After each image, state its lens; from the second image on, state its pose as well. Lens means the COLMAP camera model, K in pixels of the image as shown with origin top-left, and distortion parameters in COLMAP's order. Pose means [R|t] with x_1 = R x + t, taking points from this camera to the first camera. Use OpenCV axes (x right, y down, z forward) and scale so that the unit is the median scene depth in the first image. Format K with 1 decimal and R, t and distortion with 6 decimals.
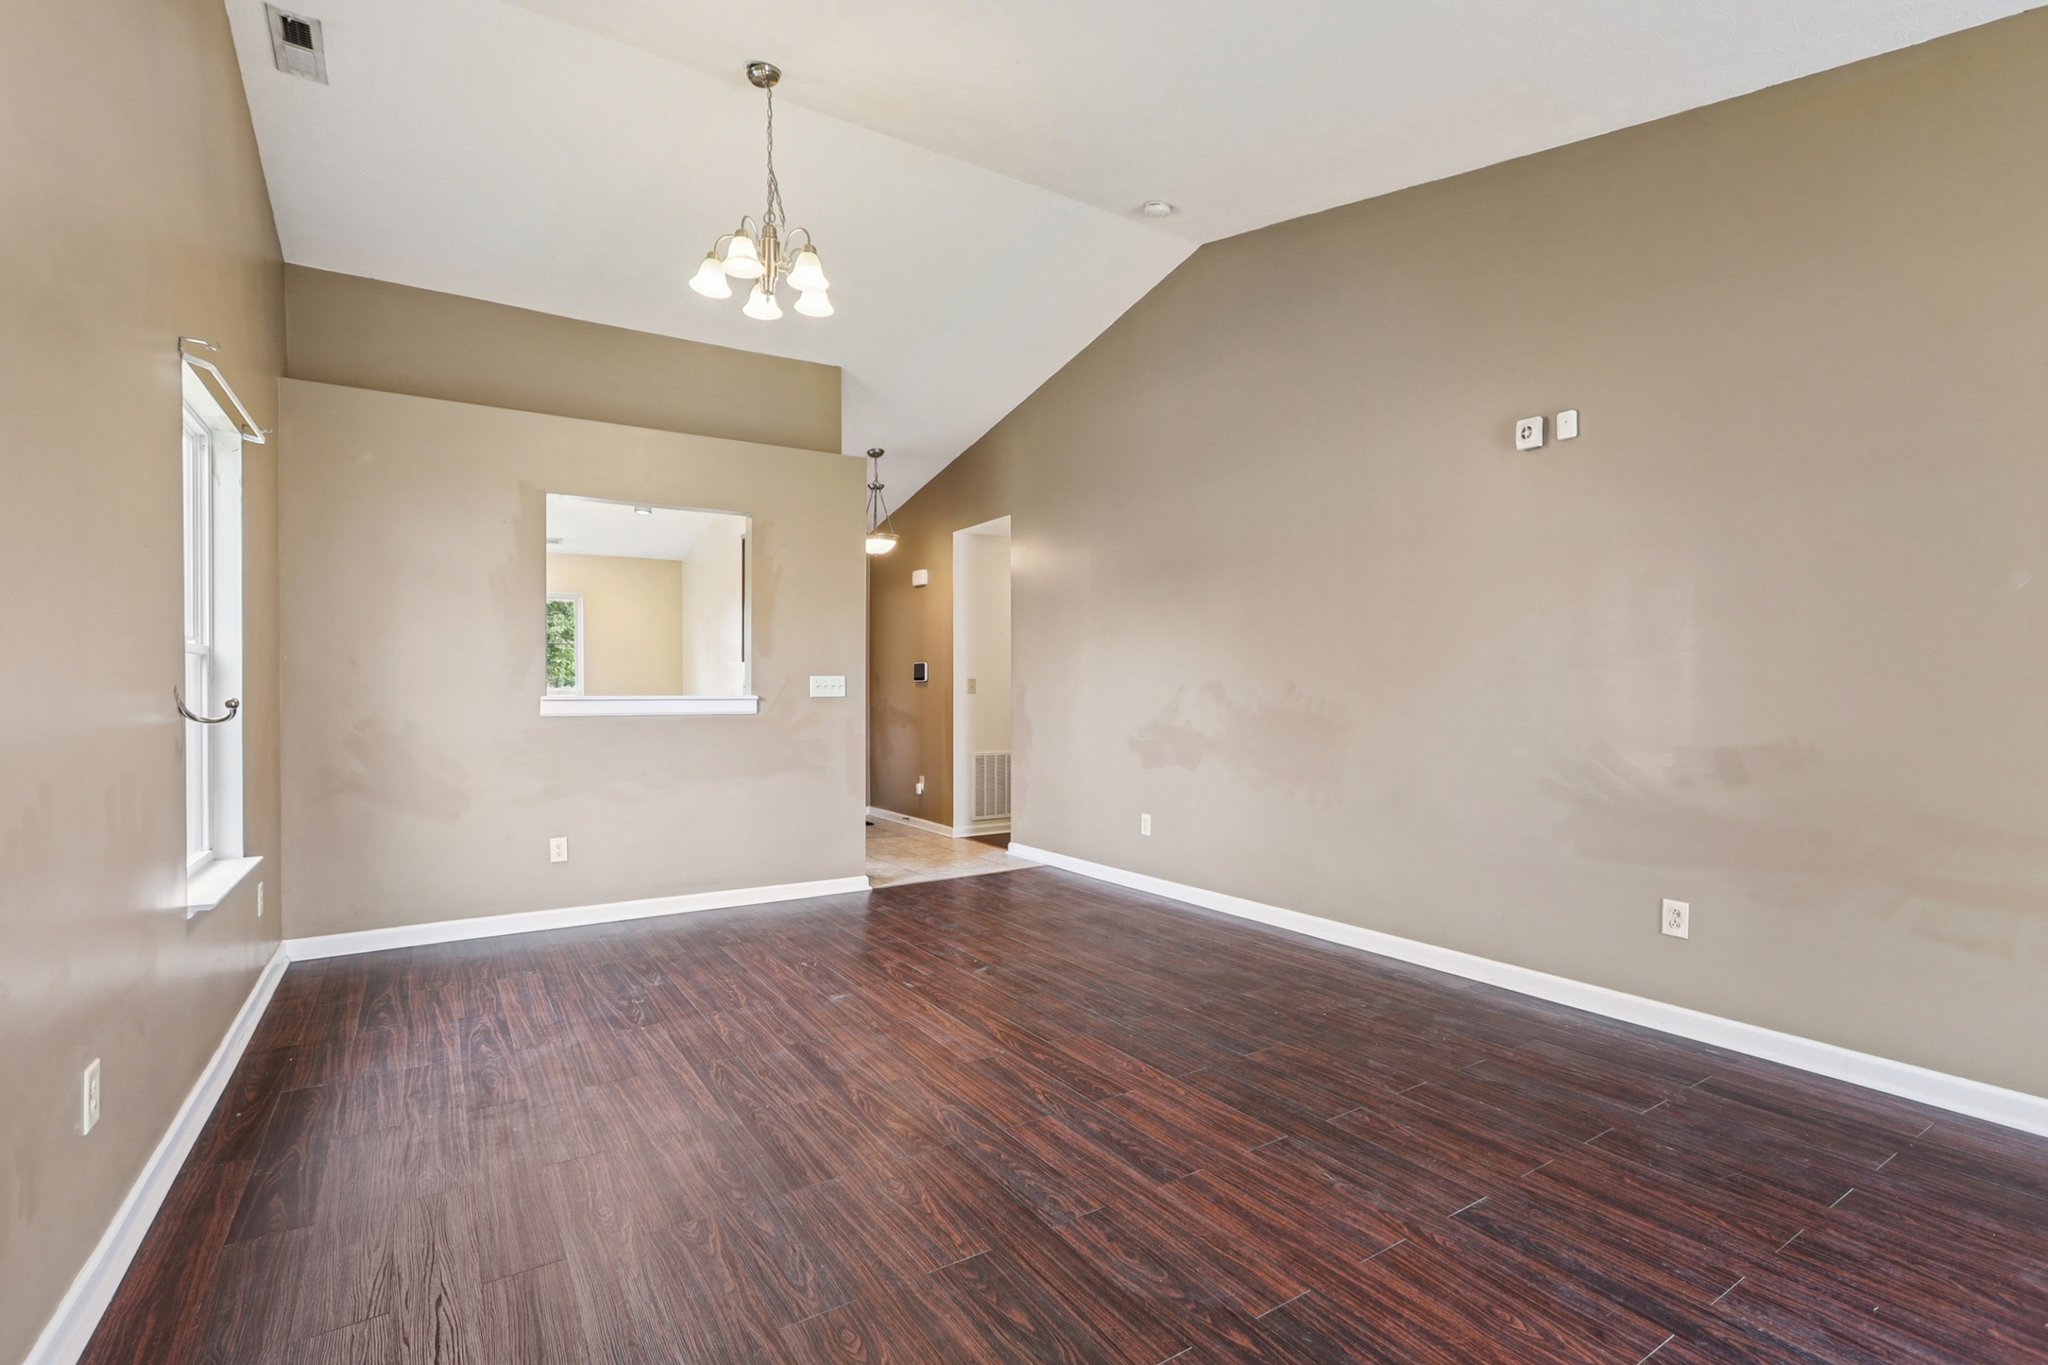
lens RADIAL K [[943.1, 0, 1020.2], [0, 943.1, 718.3], [0, 0, 1]] dist [-0.019649, 0.010393]
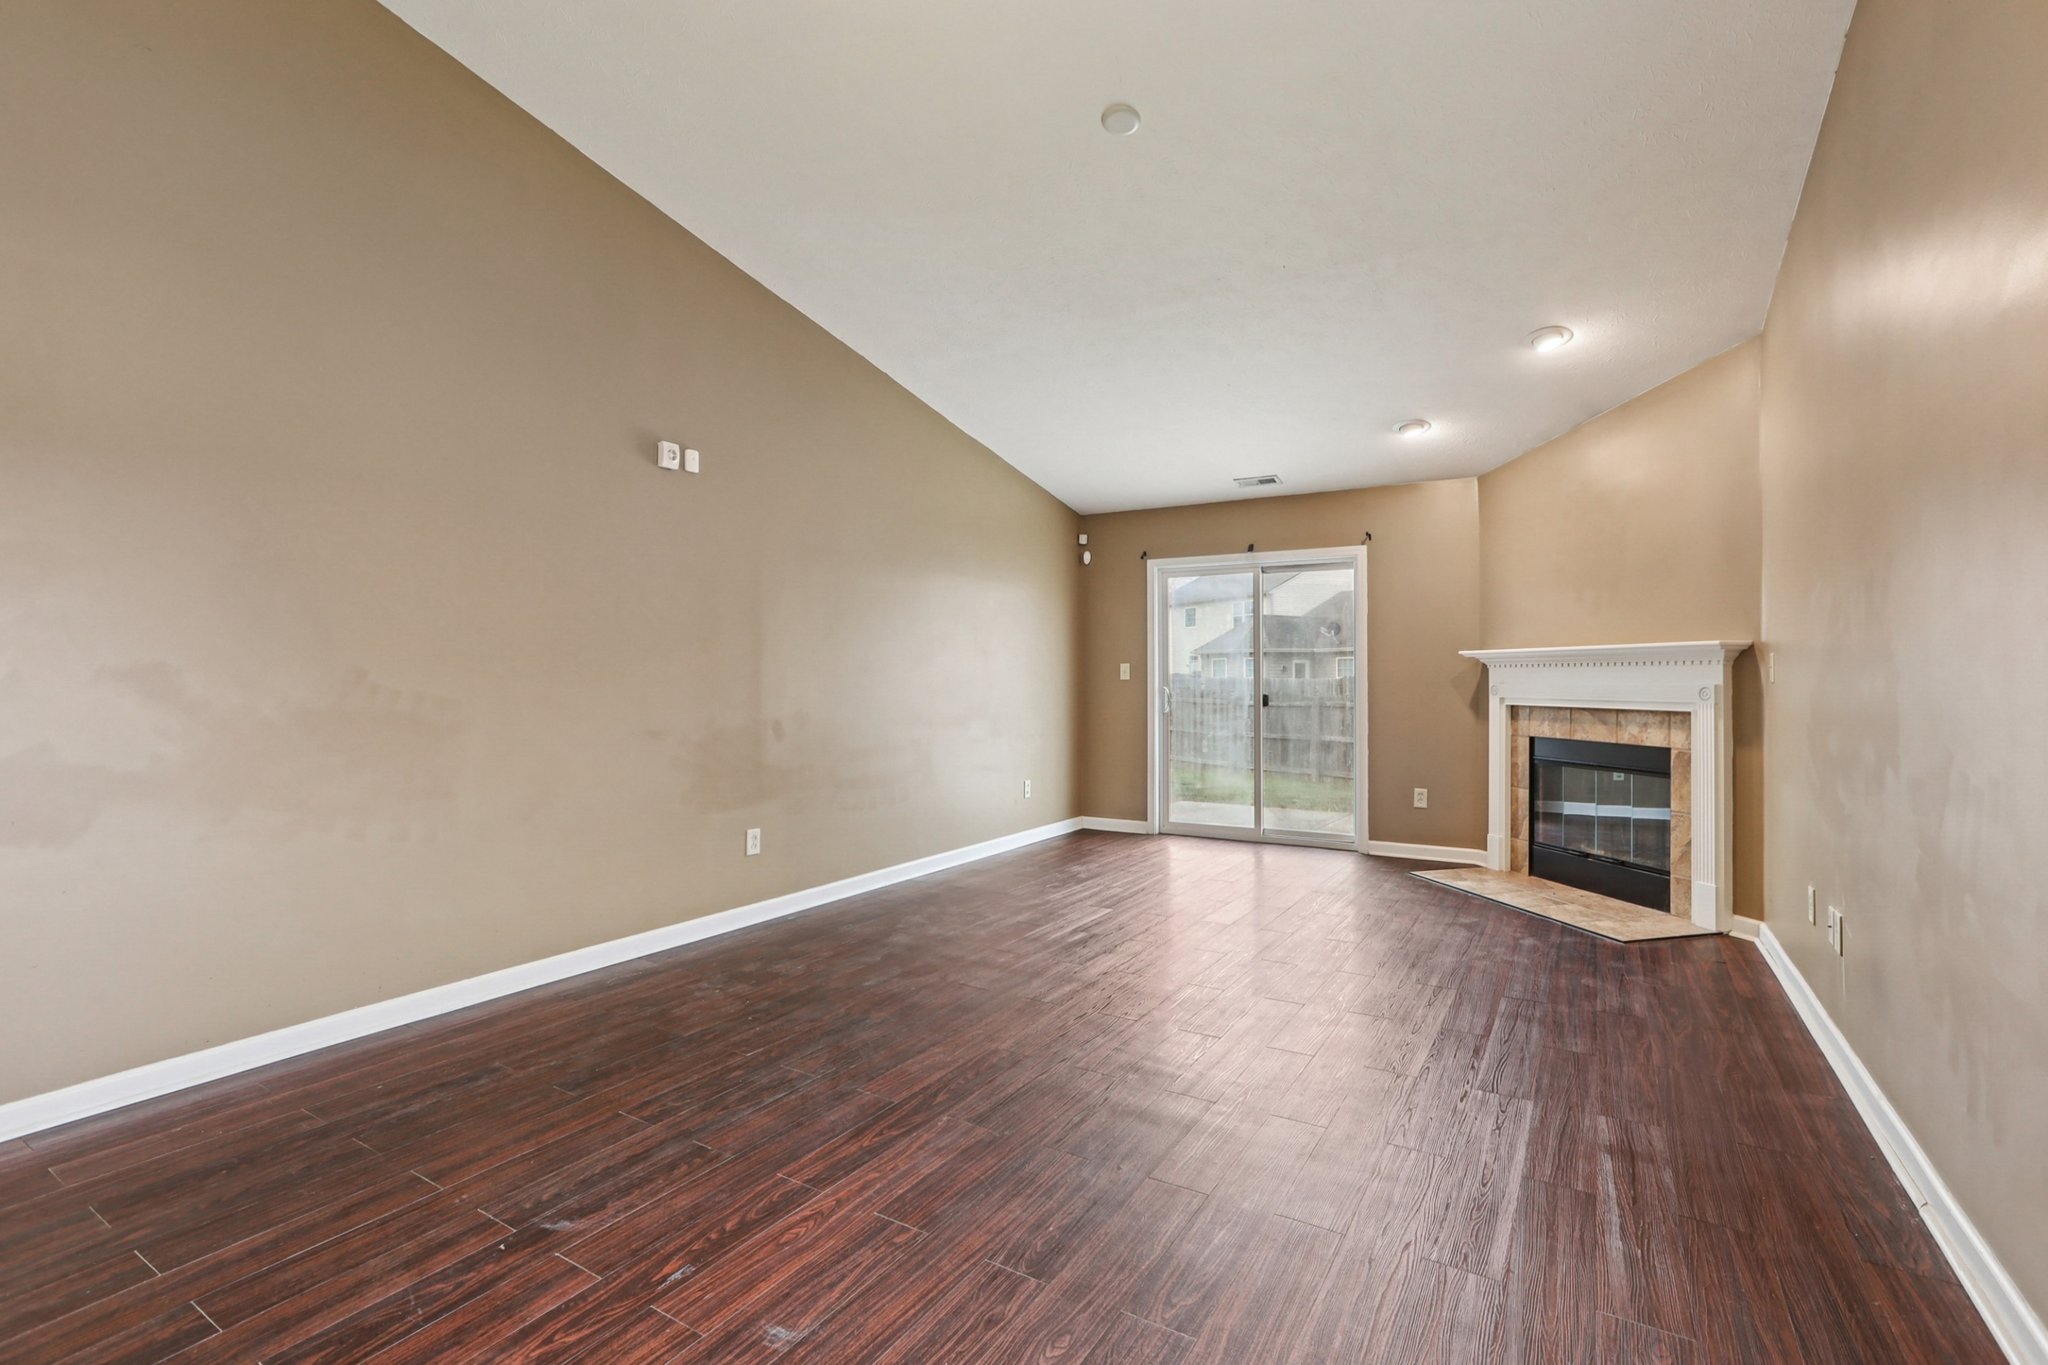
lens RADIAL K [[943.1, 0, 1030.1], [0, 943.1, 679.8], [0, 0, 1]] dist [-0.019649, 0.010393]
pose [[-0.435328, 0.007254, 0.900243, -0.640231], [0.037006, 0.999267, 0.009843, -0.023164], [-0.899511, 0.037599, -0.435277, 1.041628]]
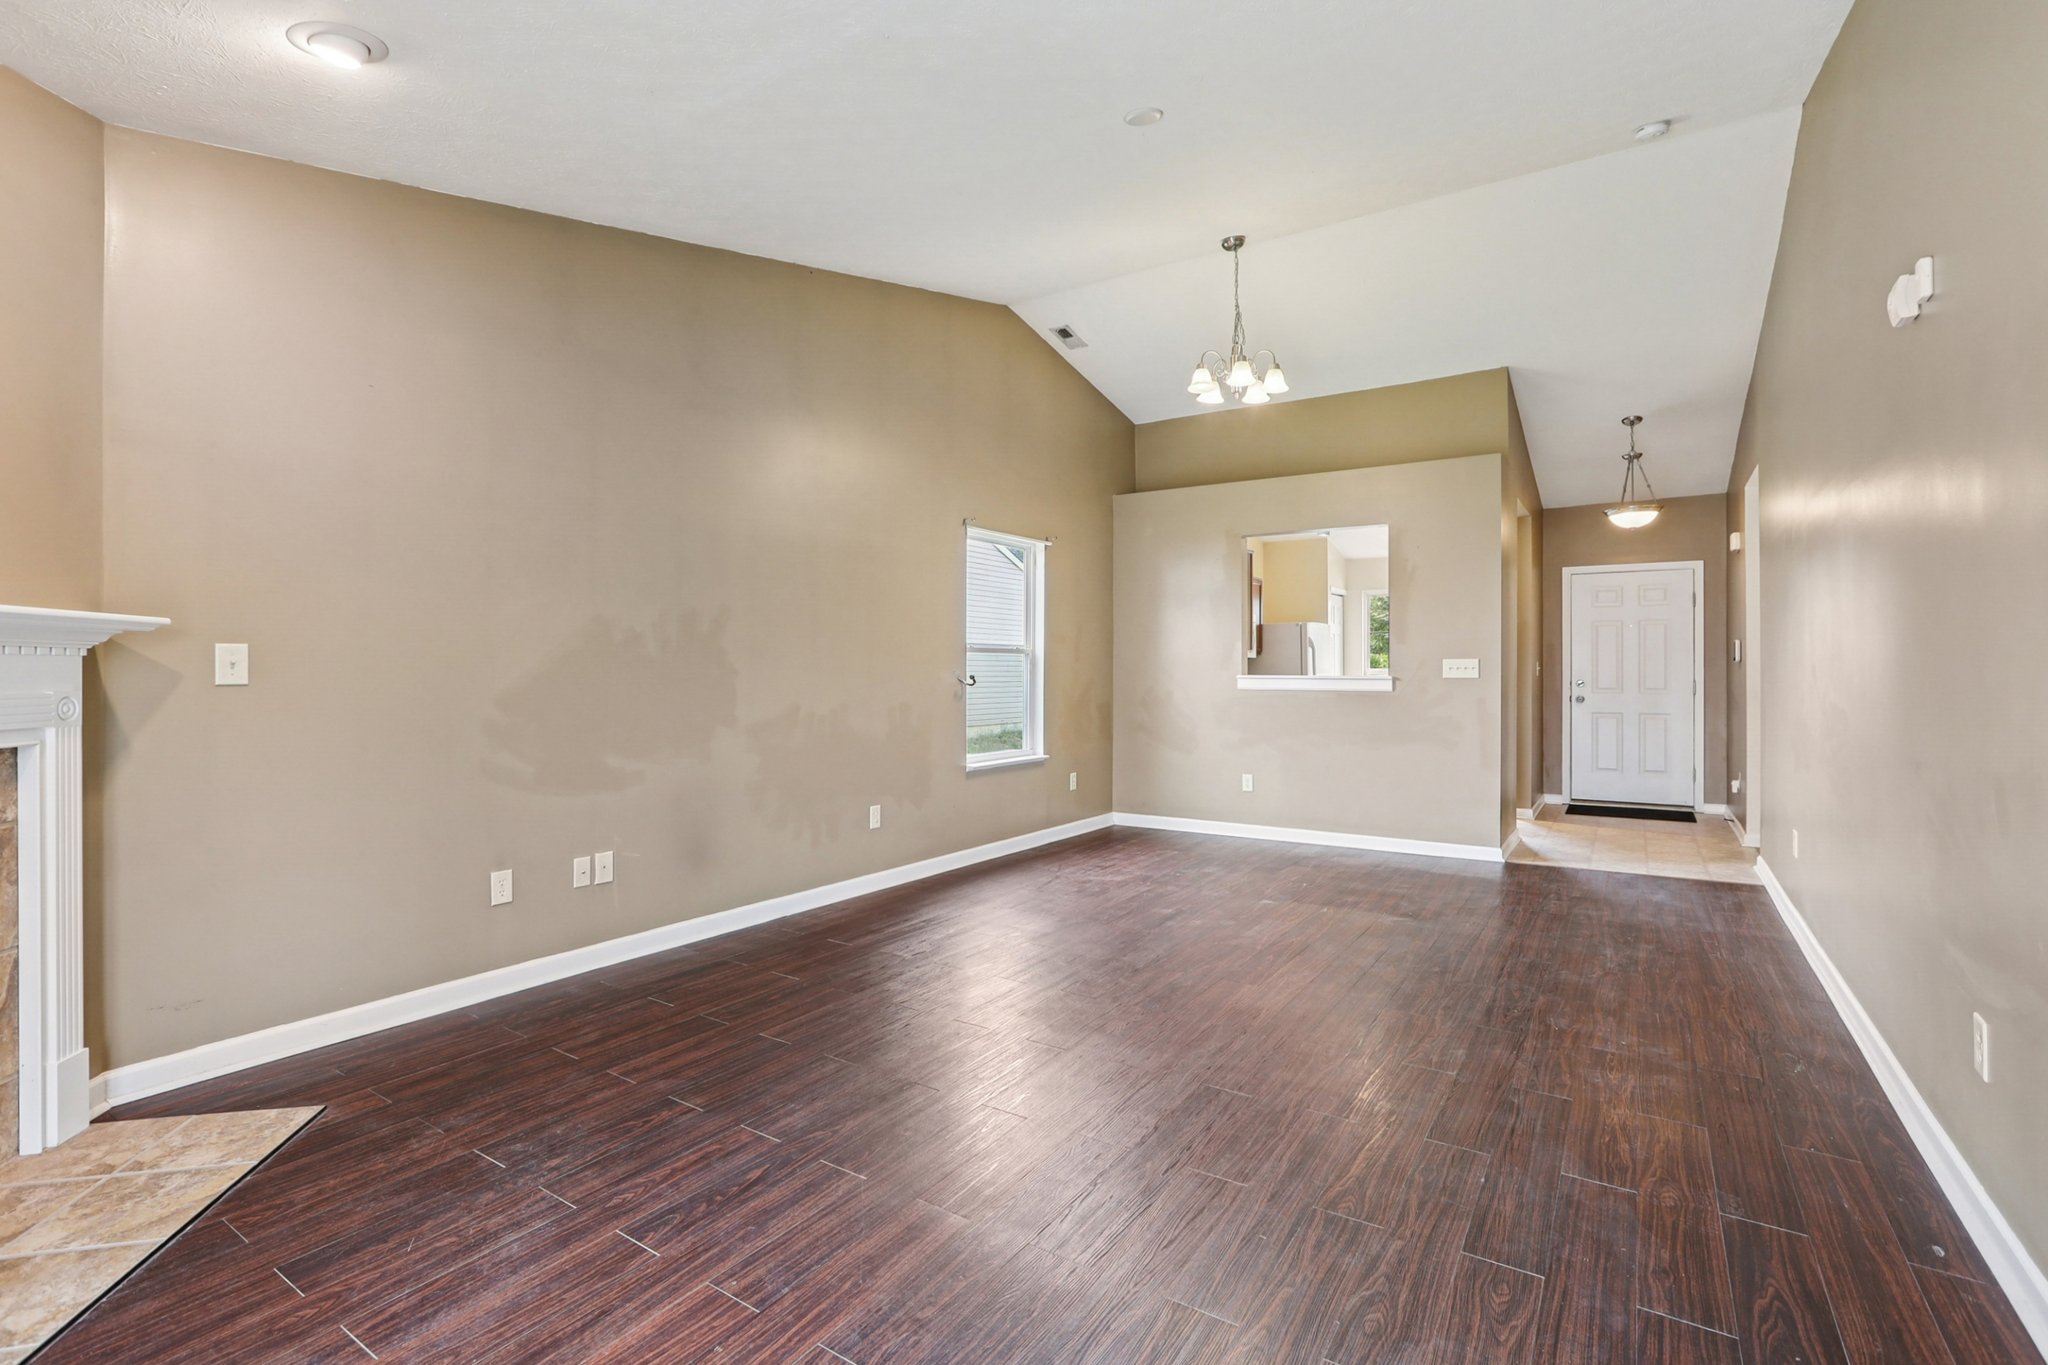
lens RADIAL K [[943.1, 0, 1020.0], [0, 943.1, 670.5], [0, 0, 1]] dist [-0.019649, 0.010393]
pose [[0.396904, 0.001713, -0.917859, 0.855870], [-0.031792, 0.999424, -0.011882, -0.003179], [0.917310, 0.033897, 0.396729, 0.139046]]
